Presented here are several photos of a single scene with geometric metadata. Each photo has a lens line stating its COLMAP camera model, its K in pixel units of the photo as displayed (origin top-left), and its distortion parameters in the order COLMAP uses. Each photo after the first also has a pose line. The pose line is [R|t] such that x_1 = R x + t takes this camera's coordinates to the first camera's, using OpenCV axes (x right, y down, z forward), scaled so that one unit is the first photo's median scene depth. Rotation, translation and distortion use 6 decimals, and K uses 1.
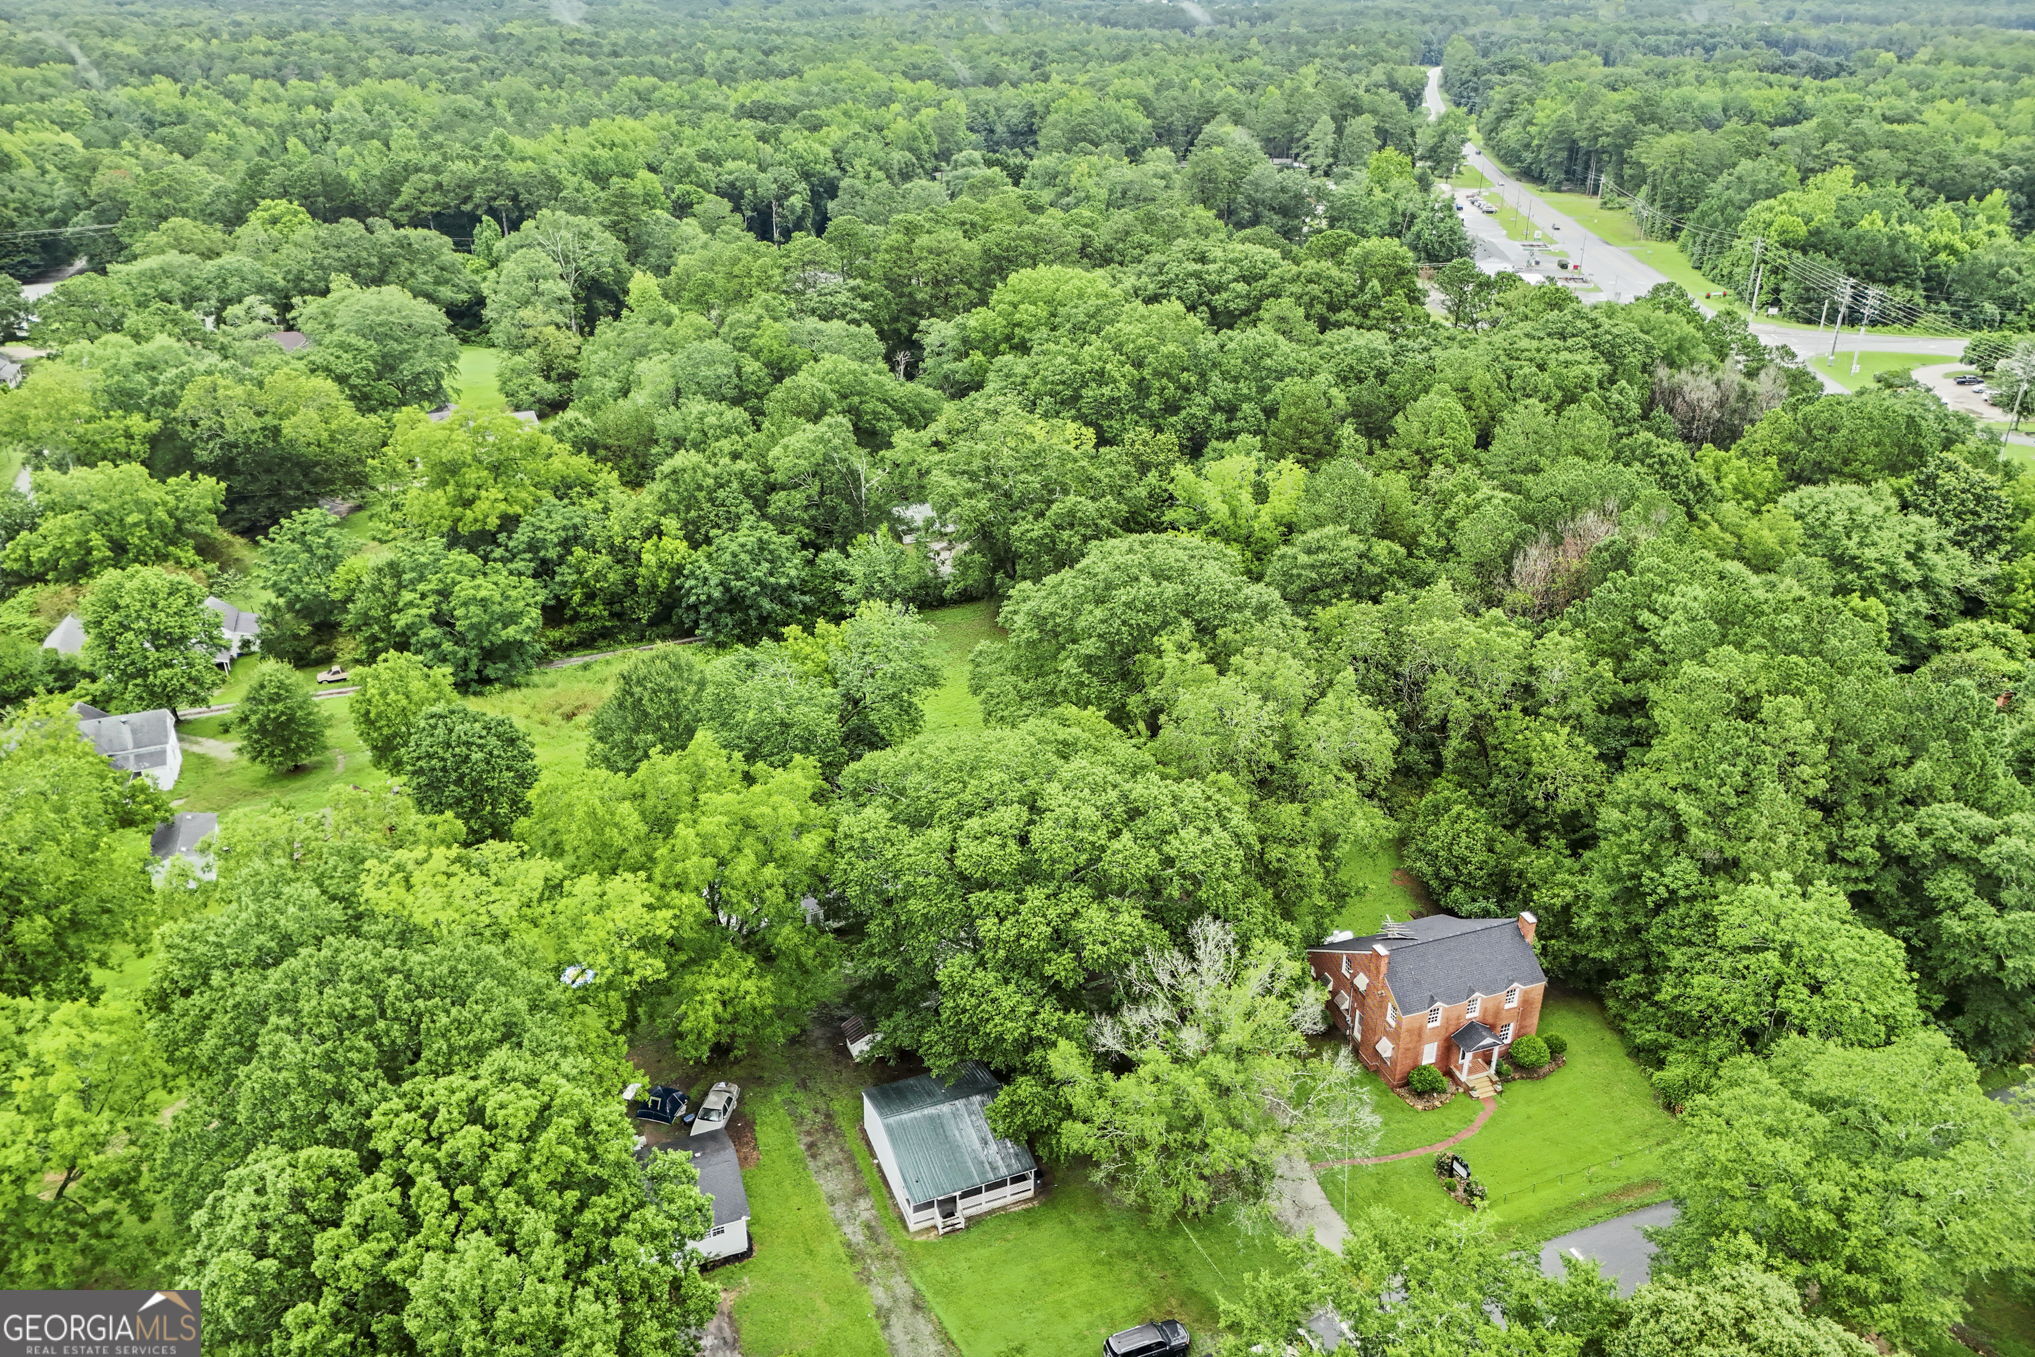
lens RADIAL K [[1485.2, 0, 1021.5], [0, 1485.2, 675.7], [0, 0, 1]] dist [0.117988, -0.193239]
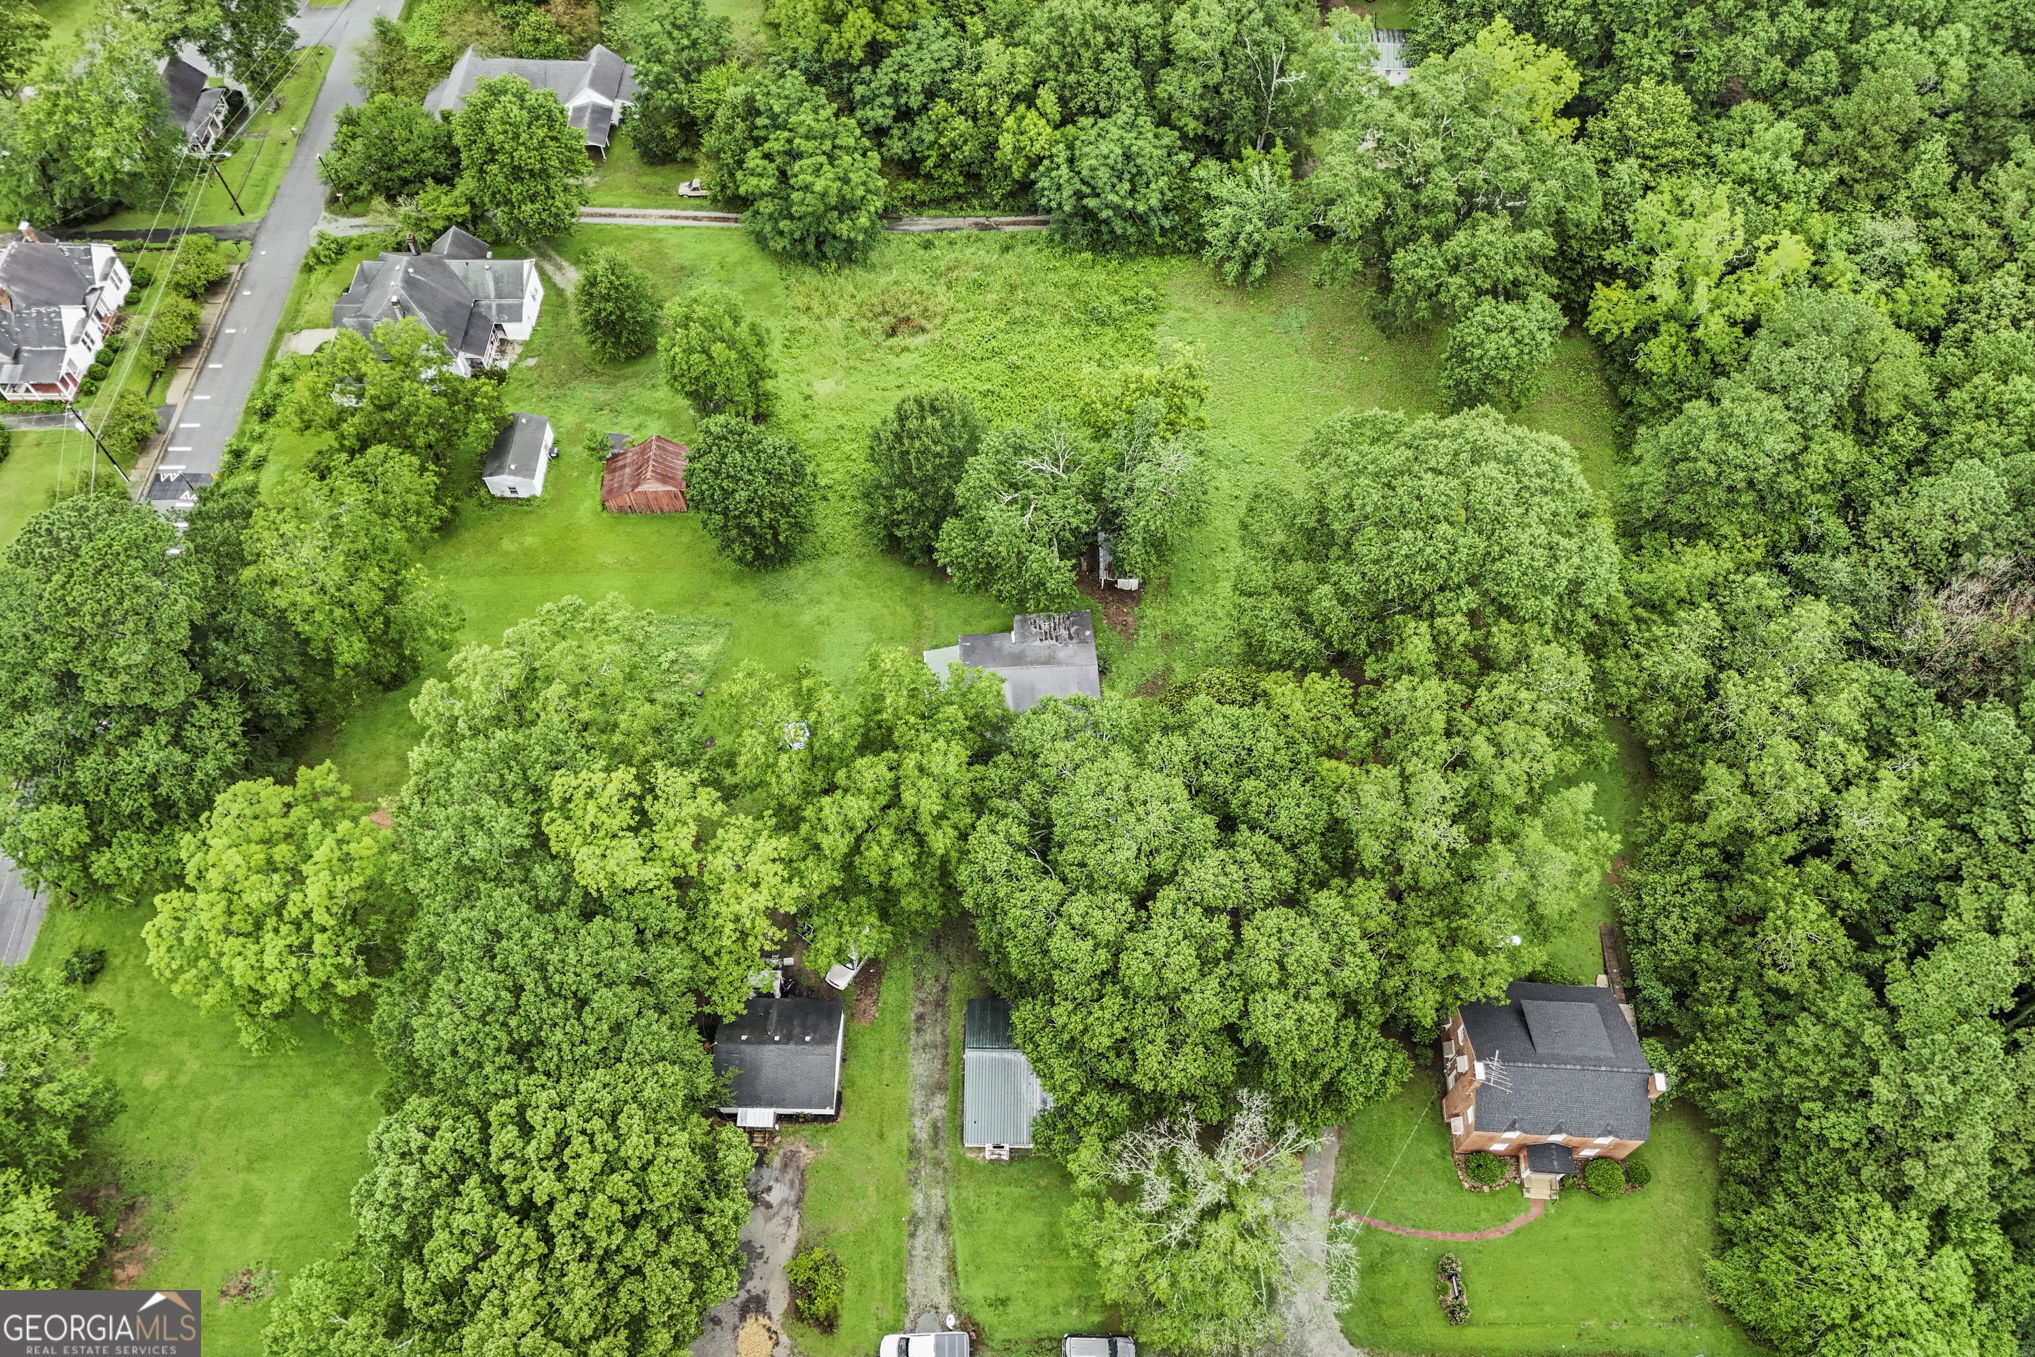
lens RADIAL K [[1491.9, 0, 1022.4], [0, 1491.9, 671.4], [0, 0, 1]] dist [0.080990, -0.074148]
pose [[0.921597, 0.325937, -0.210770, 0.050879], [-0.161049, 0.815165, 0.556389, -0.320112], [0.353161, -0.478822, 0.803746, 0.130705]]
